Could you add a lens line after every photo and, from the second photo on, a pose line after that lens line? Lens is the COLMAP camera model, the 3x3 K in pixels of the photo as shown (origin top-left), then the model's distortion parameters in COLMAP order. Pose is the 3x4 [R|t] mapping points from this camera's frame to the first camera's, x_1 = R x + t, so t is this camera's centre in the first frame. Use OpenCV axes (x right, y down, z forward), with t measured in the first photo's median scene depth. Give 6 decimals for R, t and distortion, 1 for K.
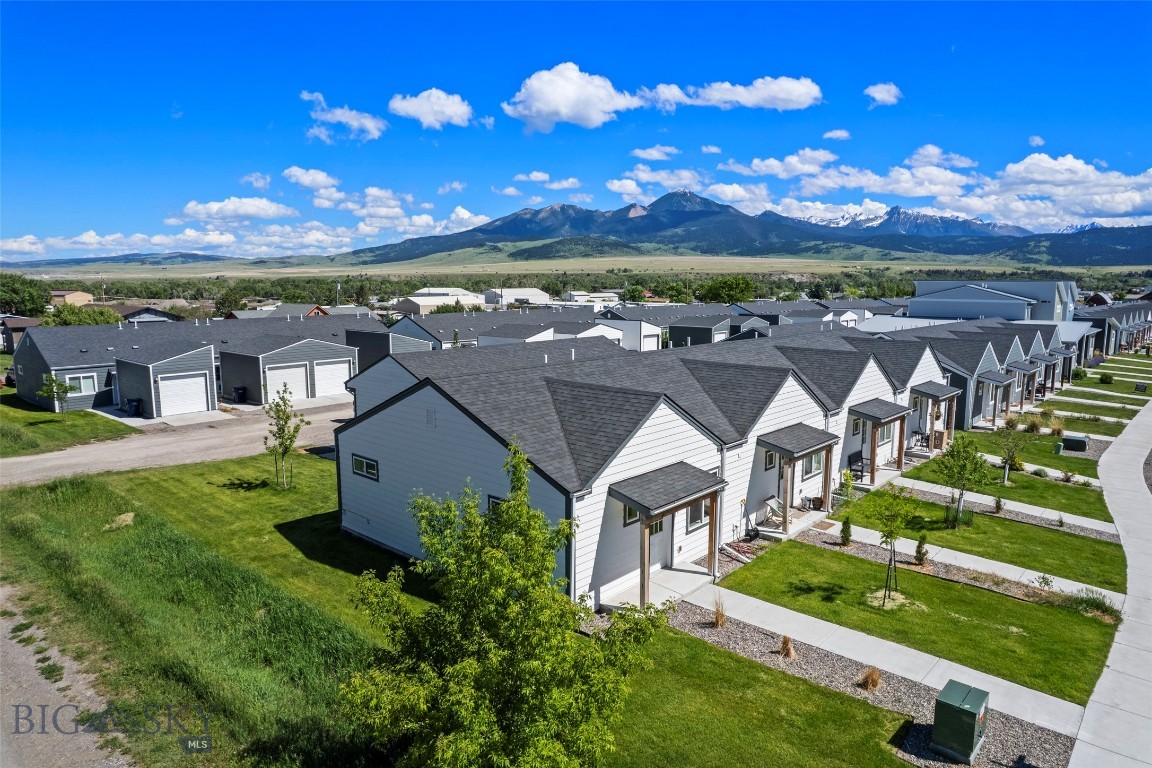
lens RADIAL K [[740.1, 0, 576.0], [0, 740.1, 384.0], [0, 0, 1]] dist [-0.085458, 0.075525]
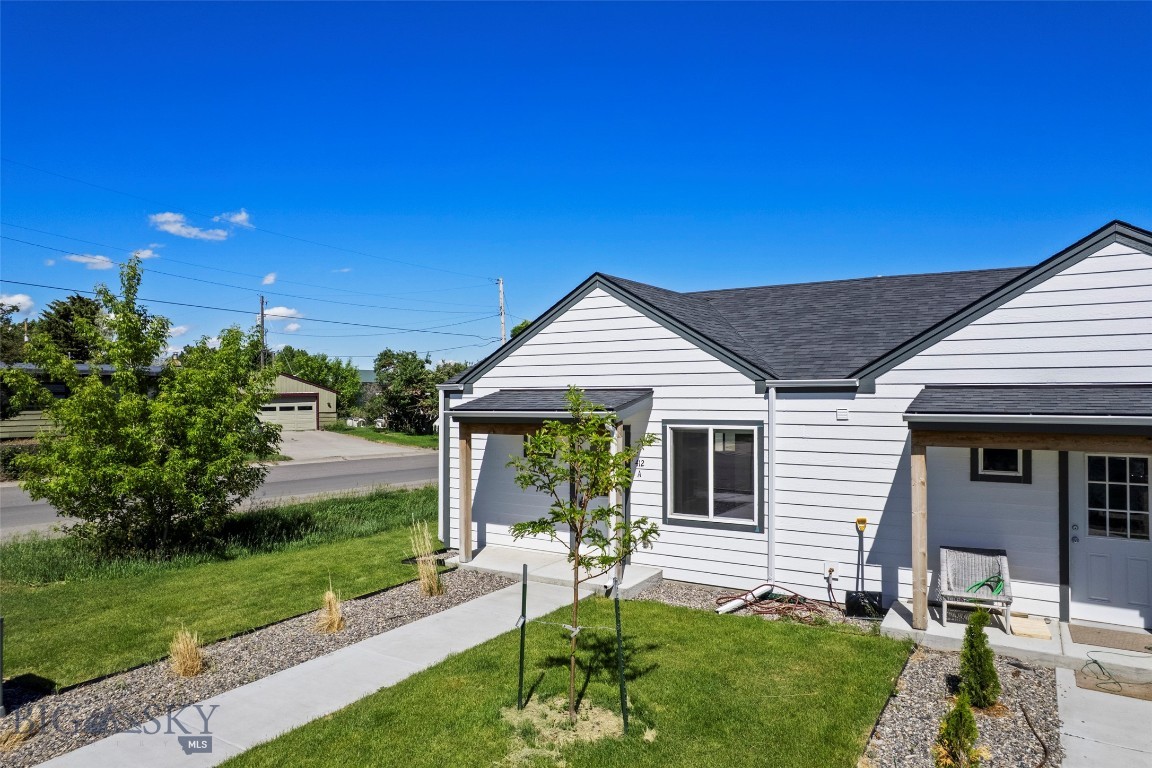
lens RADIAL K [[740.1, 0, 576.0], [0, 740.1, 384.0], [0, 0, 1]] dist [-0.085458, 0.075525]
pose [[0.171919, -0.009112, -0.985069, 0.615407], [-0.135328, 0.990259, -0.032778, 0.109015], [0.975772, 0.138942, 0.169011, 0.714322]]
